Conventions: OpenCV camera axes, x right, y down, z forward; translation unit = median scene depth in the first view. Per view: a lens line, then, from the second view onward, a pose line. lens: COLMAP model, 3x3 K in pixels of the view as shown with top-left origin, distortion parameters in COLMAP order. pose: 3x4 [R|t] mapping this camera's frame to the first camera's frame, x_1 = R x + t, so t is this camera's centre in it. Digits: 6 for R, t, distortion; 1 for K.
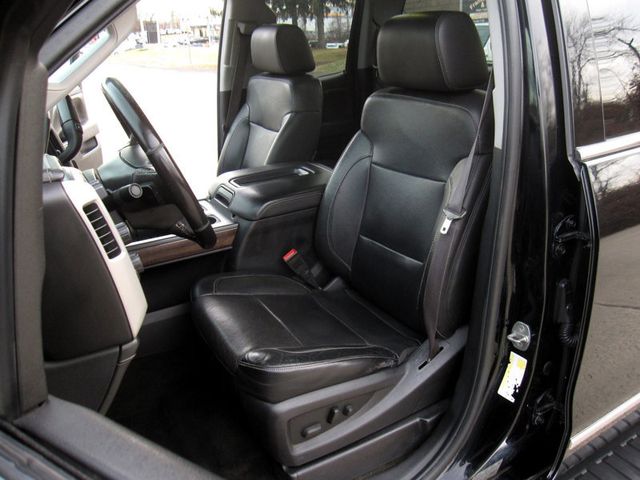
lens RADIAL K [[529.5, 0, 327.1], [0, 529.5, 231.2], [0, 0, 1]] dist [-0.060868, 0.028250]
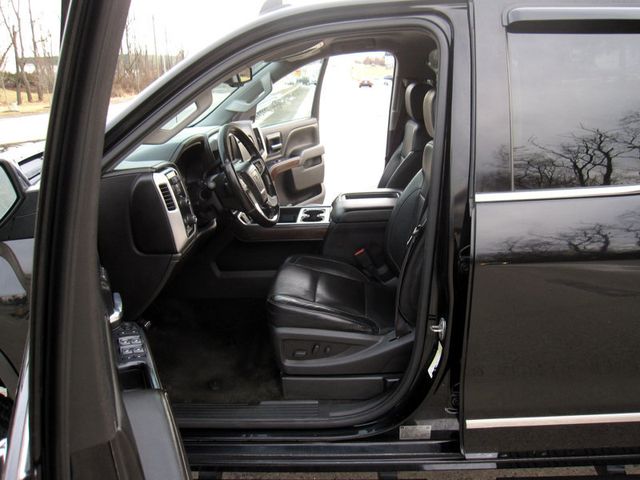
lens RADIAL K [[529.5, 0, 327.1], [0, 529.5, 231.2], [0, 0, 1]] dist [-0.060868, 0.028250]
pose [[0.844587, 0.159845, -0.511001, 0.771192], [-0.186093, 0.982532, -0.000233, 0.008649], [0.502038, 0.095291, 0.859580, -0.331633]]
